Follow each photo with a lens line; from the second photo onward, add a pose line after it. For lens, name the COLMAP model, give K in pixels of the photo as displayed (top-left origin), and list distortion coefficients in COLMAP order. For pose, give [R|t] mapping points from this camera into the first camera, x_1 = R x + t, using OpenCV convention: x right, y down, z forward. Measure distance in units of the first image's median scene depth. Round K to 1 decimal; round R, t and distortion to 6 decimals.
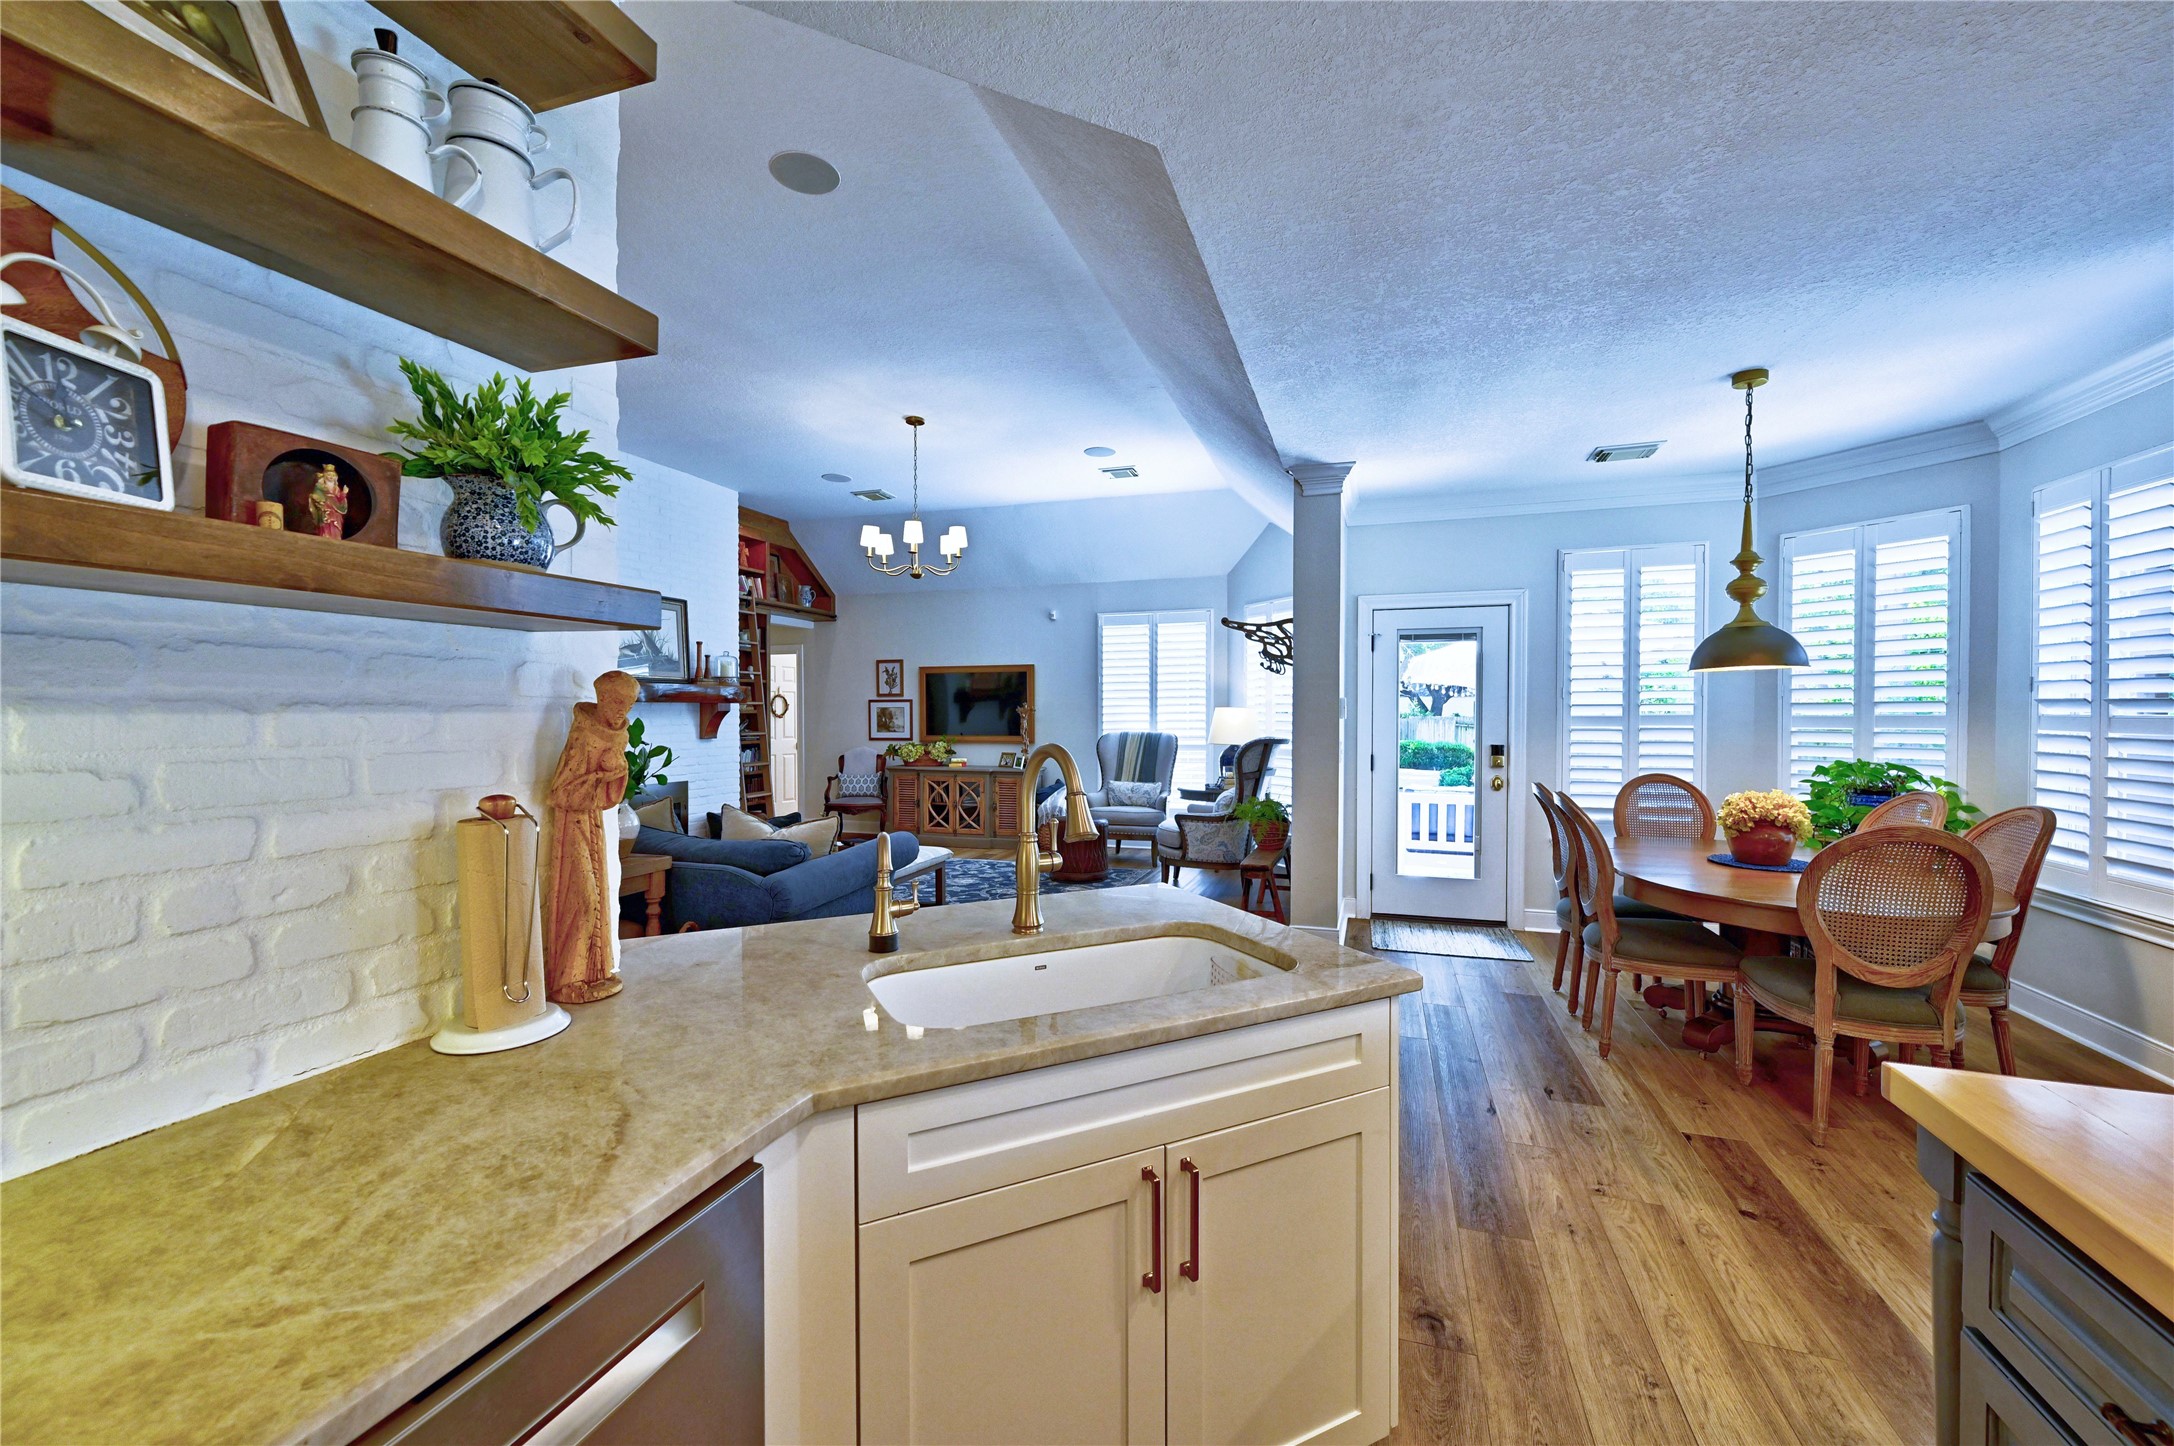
lens RADIAL K [[875.9, 0, 1087.0], [0, 875.9, 723.0], [0, 0, 1]] dist [0.000874, -0.000040]
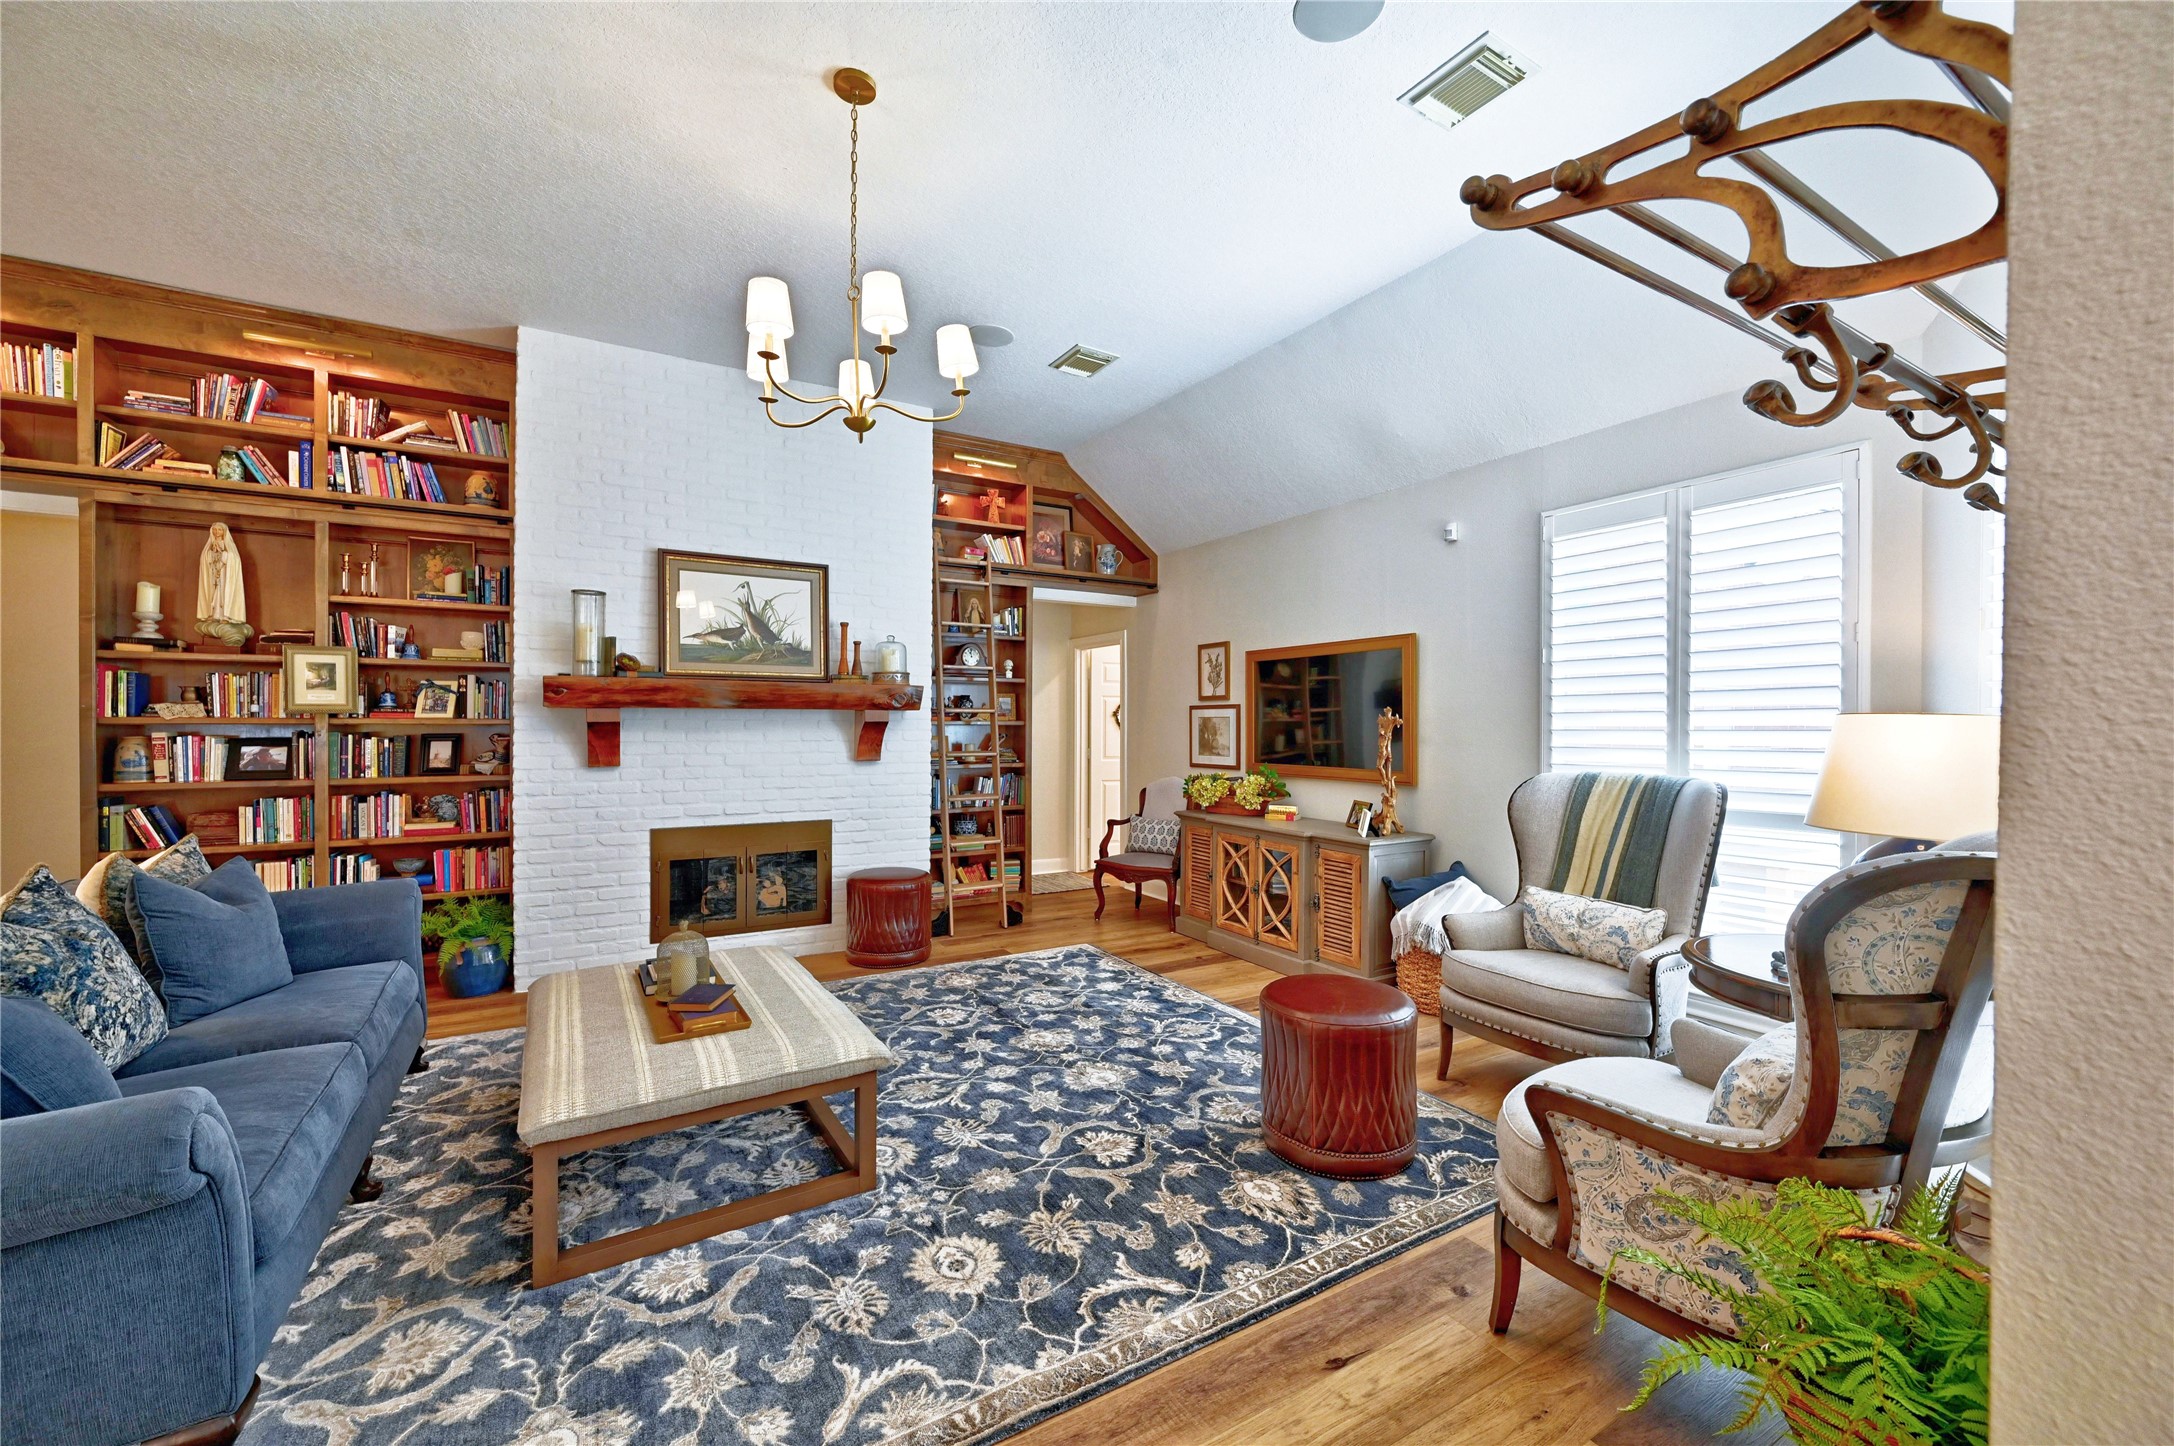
lens RADIAL K [[854.0, 0, 1087.0], [0, 854.0, 723.0], [0, 0, 1]] dist [-0.001586, -0.000470]
pose [[0.753872, 0.003377, -0.657012, 0.128026], [-0.012618, 0.999877, -0.009340, -0.007011], [0.656900, 0.015331, 0.753822, 0.507973]]
